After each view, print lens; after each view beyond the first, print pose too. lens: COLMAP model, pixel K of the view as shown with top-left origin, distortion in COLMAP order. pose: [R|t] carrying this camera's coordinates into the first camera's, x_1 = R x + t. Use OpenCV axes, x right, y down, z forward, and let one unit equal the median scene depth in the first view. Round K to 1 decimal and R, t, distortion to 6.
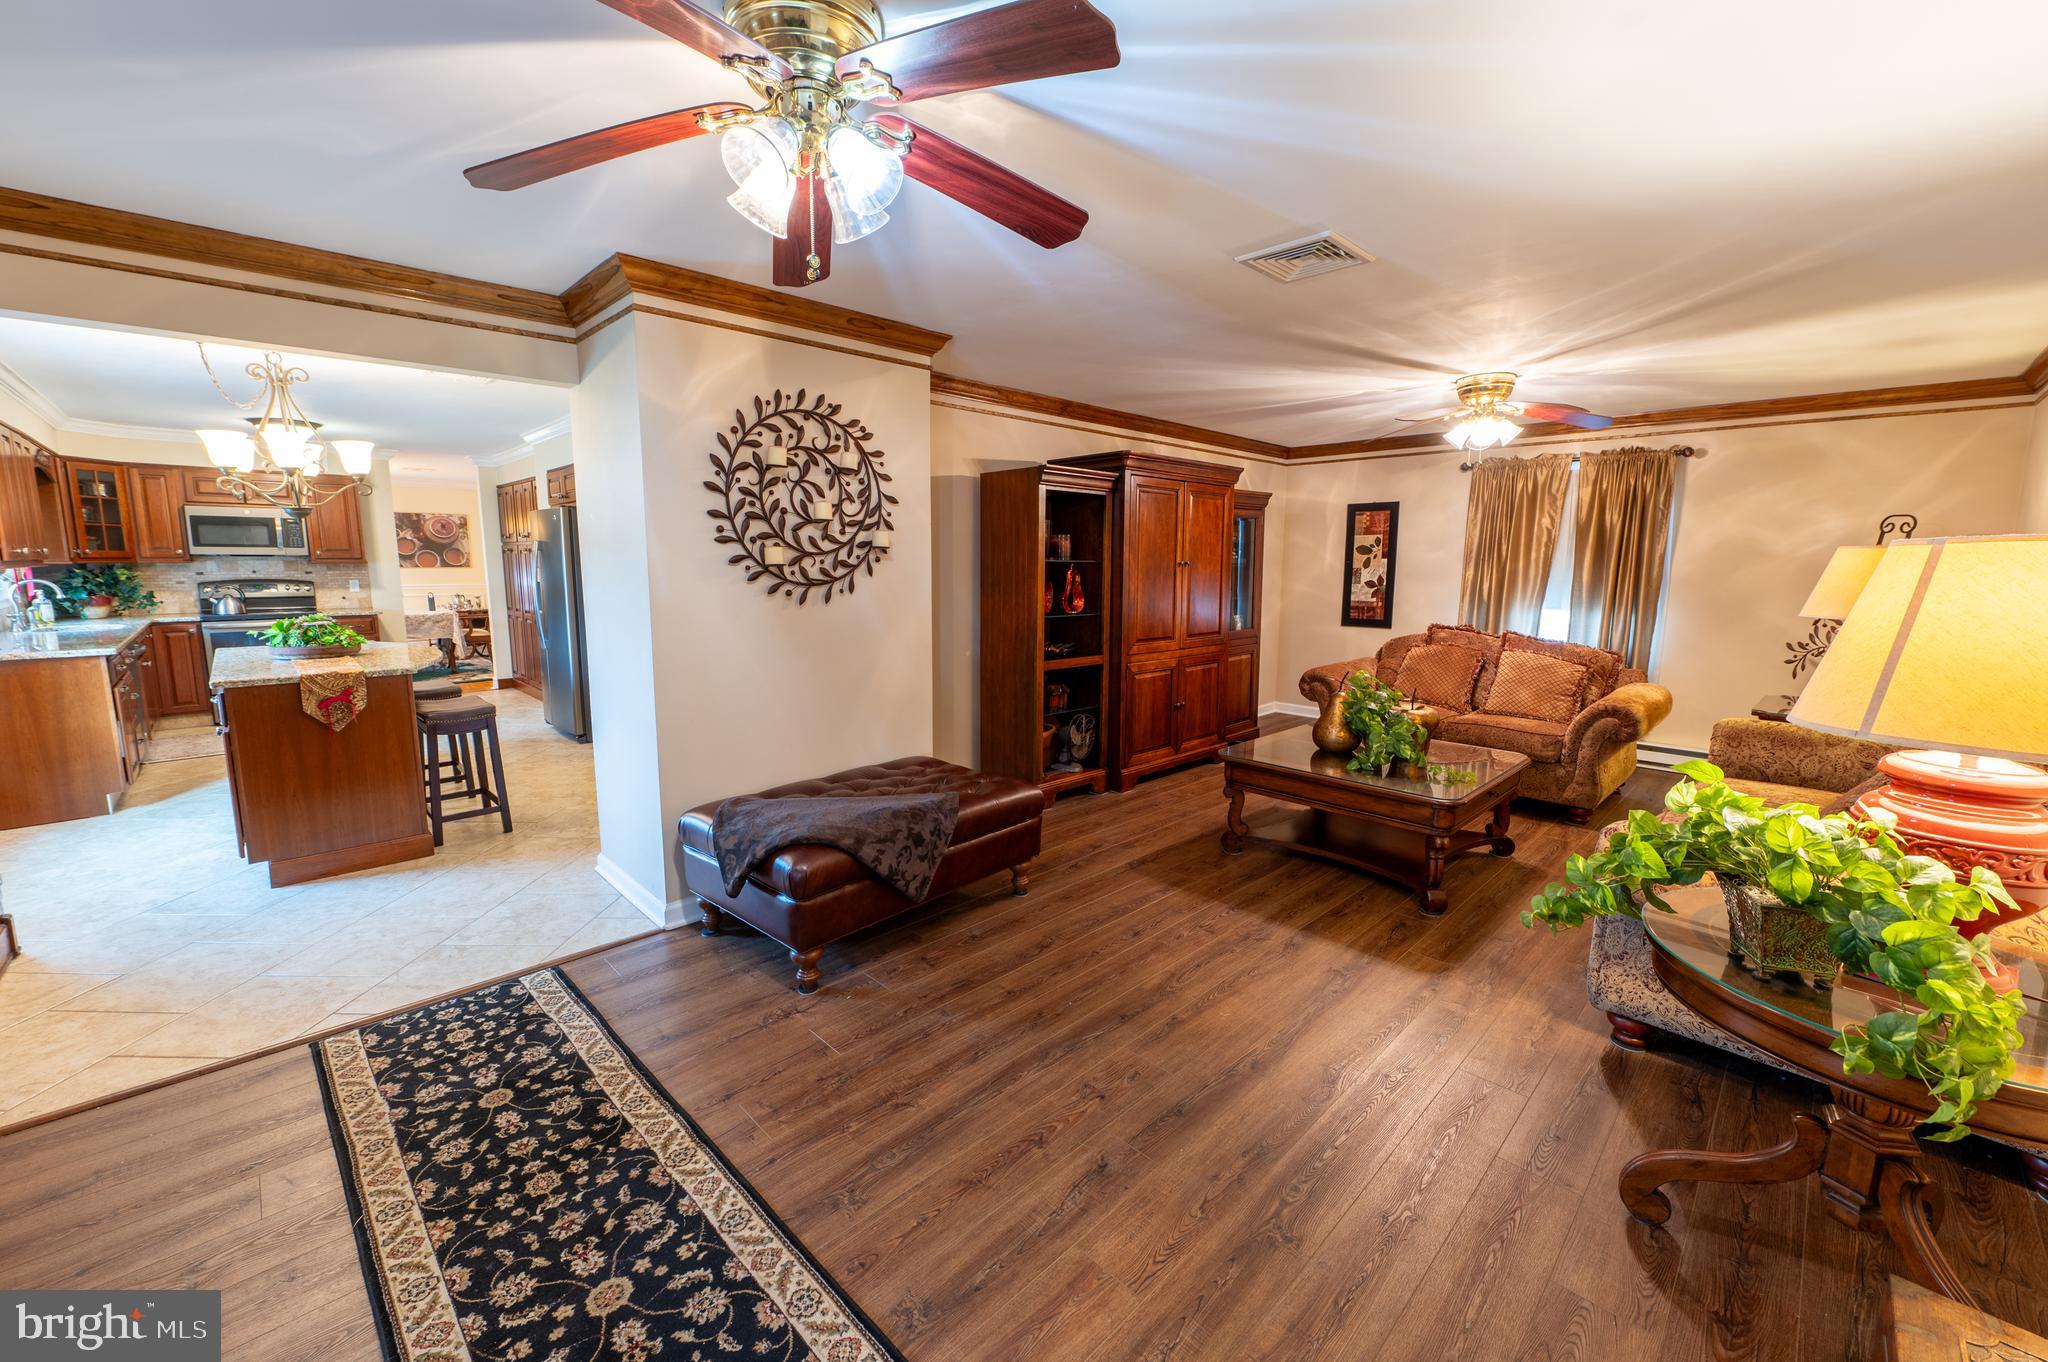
lens RADIAL K [[821.0, 0, 1019.7], [0, 821.0, 674.9], [0, 0, 1]] dist [0.000931, -0.000216]
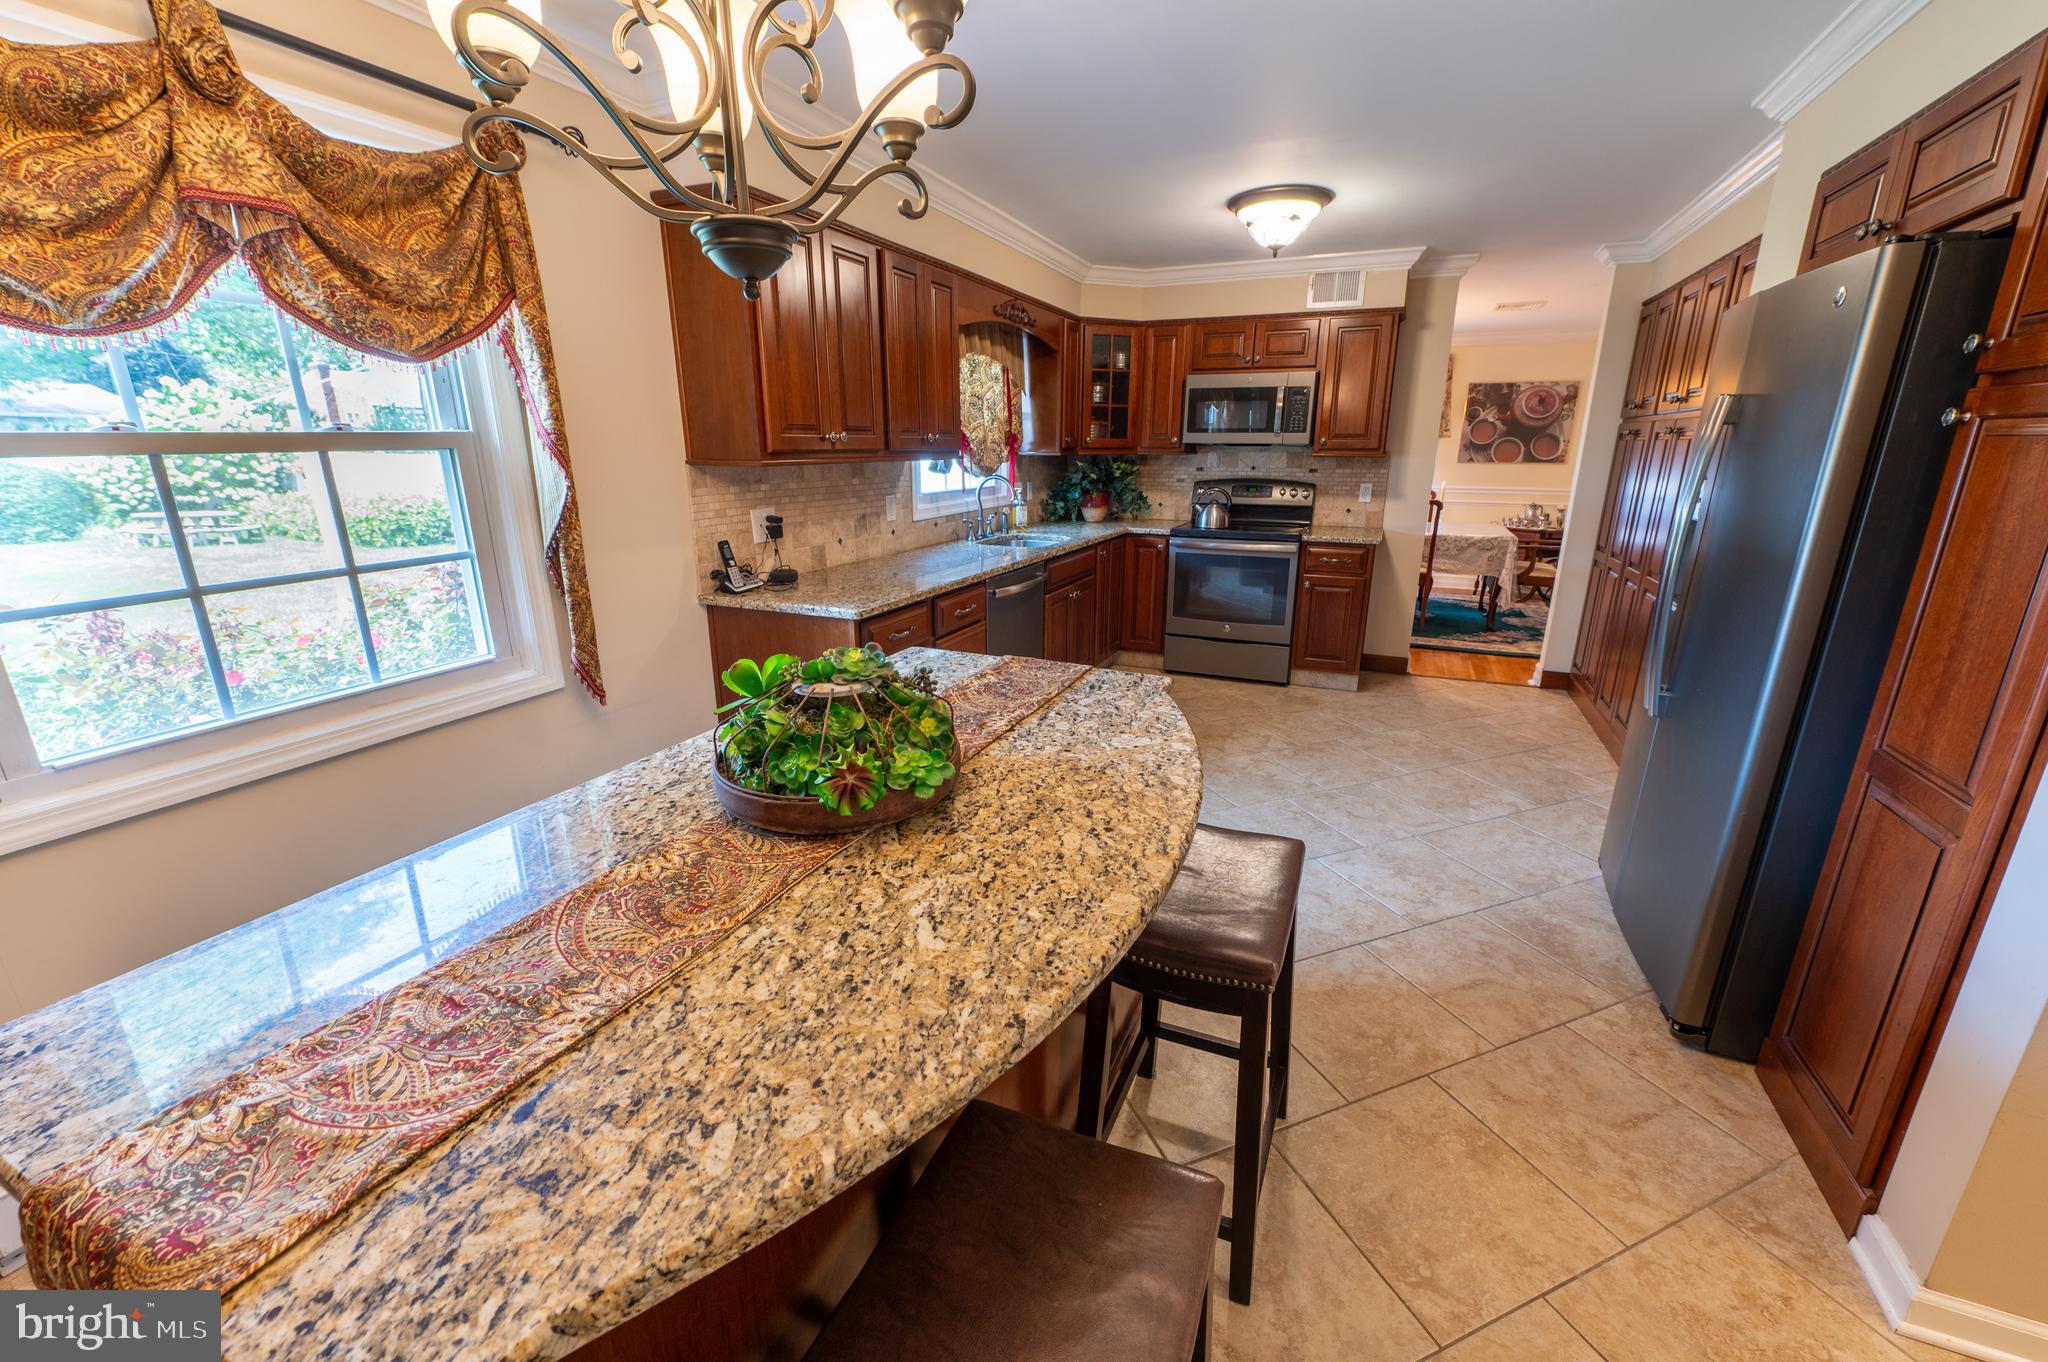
lens RADIAL K [[805.5, 0, 1023.4], [0, 805.5, 674.7], [0, 0, 1]] dist [-0.002349, -0.003043]
pose [[0.380241, 0.251545, -0.890024, -0.342756], [-0.131895, 0.967217, 0.217013, -0.078994], [0.915435, 0.034872, 0.400953, 0.553105]]
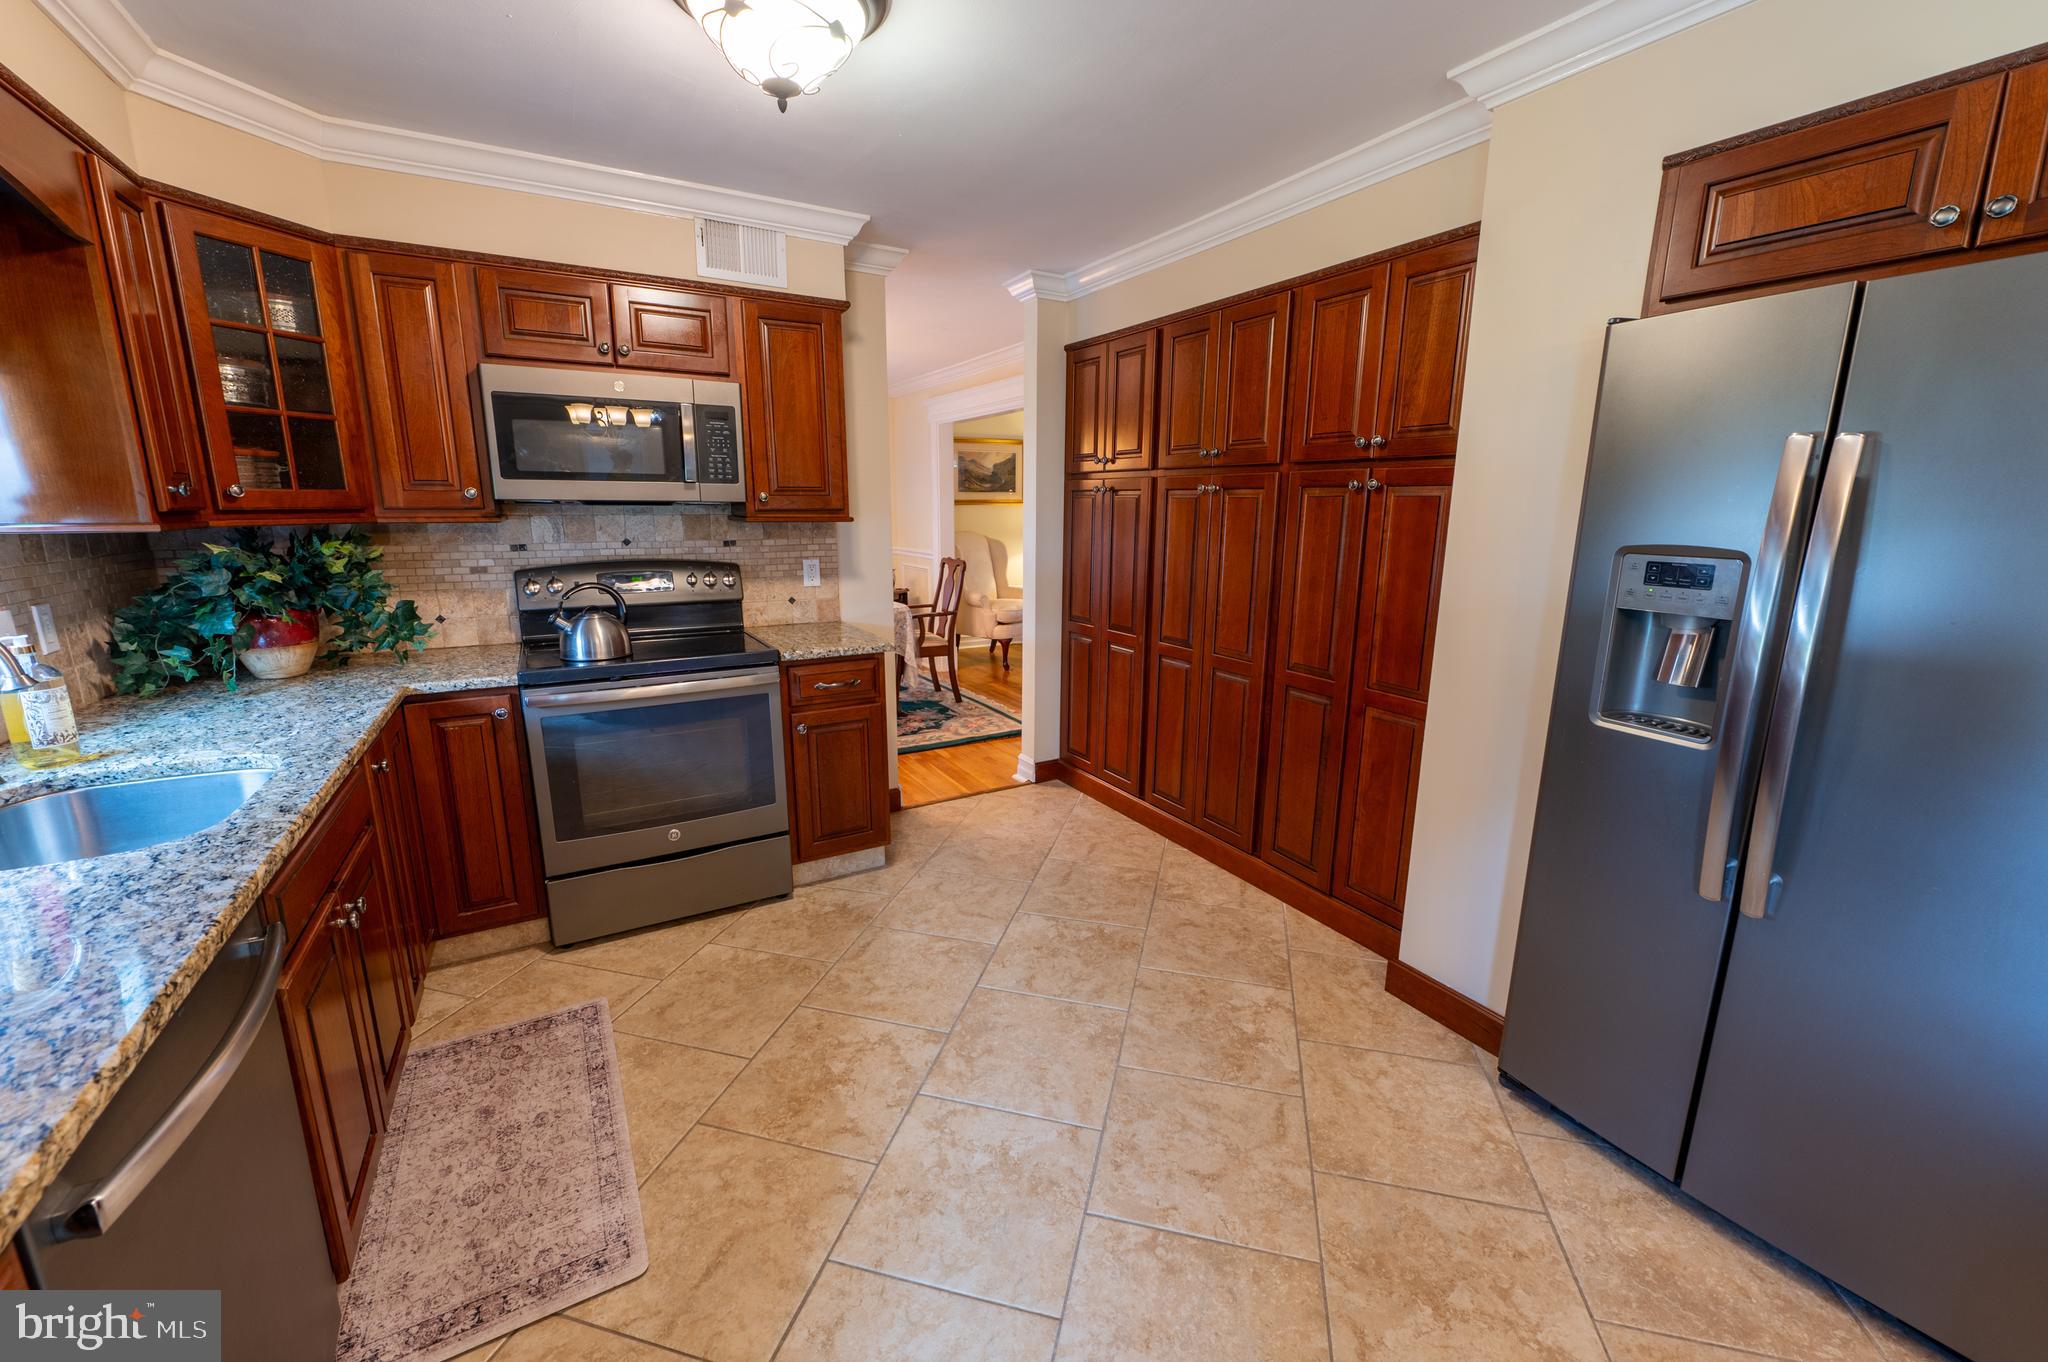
lens RADIAL K [[805.5, 0, 1023.4], [0, 805.5, 674.7], [0, 0, 1]] dist [-0.002349, -0.003043]
pose [[0.971727, 0.049687, -0.230821, -0.655590], [-0.034448, 0.996981, 0.069589, -0.096503], [0.233582, -0.059670, 0.970505, 0.663938]]
